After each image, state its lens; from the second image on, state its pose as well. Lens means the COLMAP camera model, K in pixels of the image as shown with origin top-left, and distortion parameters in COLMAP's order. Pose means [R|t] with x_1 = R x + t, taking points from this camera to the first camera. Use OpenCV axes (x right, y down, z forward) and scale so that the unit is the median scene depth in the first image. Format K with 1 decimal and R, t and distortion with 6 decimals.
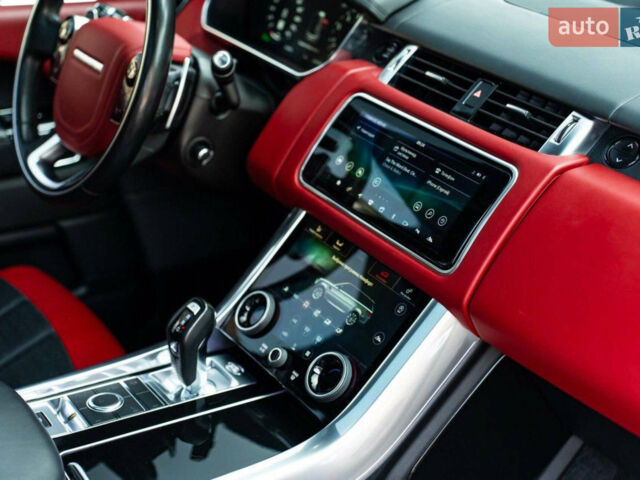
lens RADIAL K [[1068.8, 0, 308.3], [0, 1068.8, 240.9], [0, 0, 1]] dist [-0.008184, 0.160355]
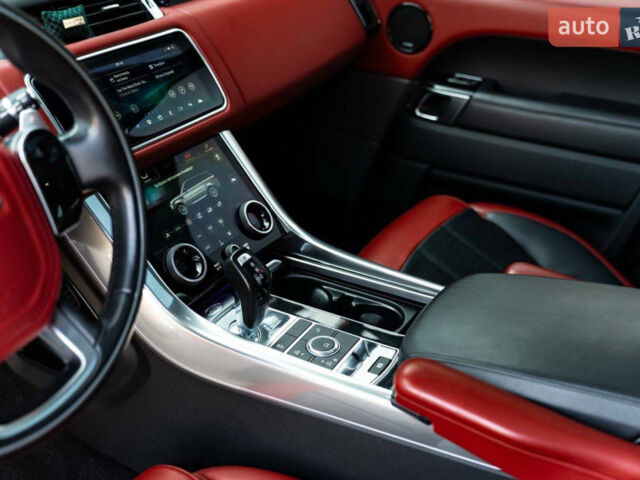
lens RADIAL K [[818.0, 0, 320.0], [0, 818.0, 240.0], [0, 0, 1]] dist [-0.013892, -0.006386]
pose [[-0.461243, -0.468743, 0.753349, -0.732248], [0.327385, 0.699239, 0.635519, -0.435957], [-0.824666, 0.539764, -0.169060, 1.037870]]
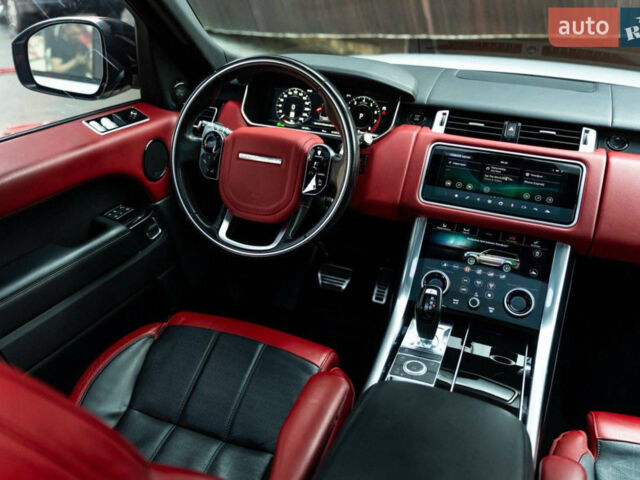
lens RADIAL K [[563.1, 0, 317.2], [0, 563.1, 241.5], [0, 0, 1]] dist [-0.007607, 0.009431]
pose [[0.808649, -0.285655, 0.514283, -0.642113], [0.255929, 0.957959, 0.129674, -0.160124], [-0.529704, 0.026759, 0.847760, 0.362443]]
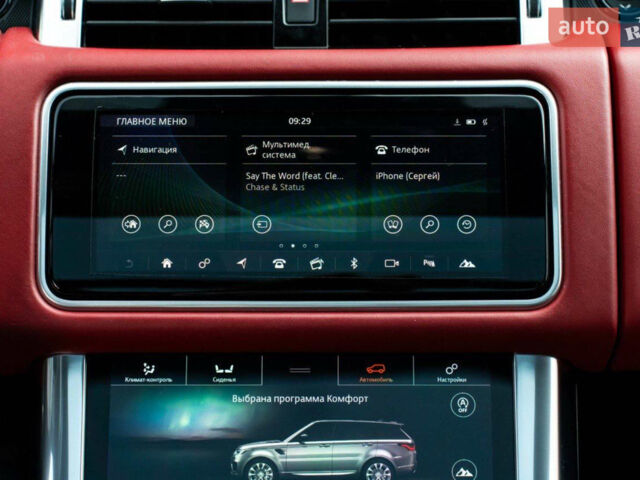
lens RADIAL K [[1553.4, 0, 318.7], [0, 1553.4, 266.2], [0, 0, 1]] dist [0.009906, 0.322932]
pose [[0.545194, -0.451017, 0.706645, -0.443754], [0.387992, 0.882979, 0.264216, -0.217730], [-0.743119, 0.130123, 0.656386, 0.486196]]
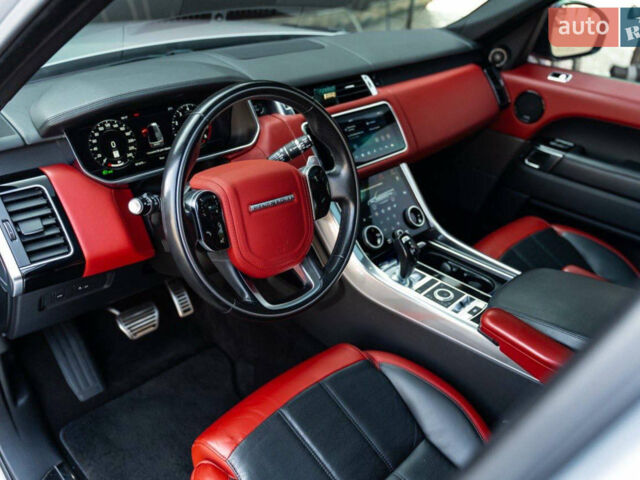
lens RADIAL K [[563.1, 0, 317.2], [0, 563.1, 241.5], [0, 0, 1]] dist [-0.007607, 0.009431]
pose [[-0.207353, -0.542051, 0.814362, -0.869426], [0.365358, 0.729309, 0.578466, -0.556758], [-0.907479, 0.417480, 0.046819, 1.068794]]
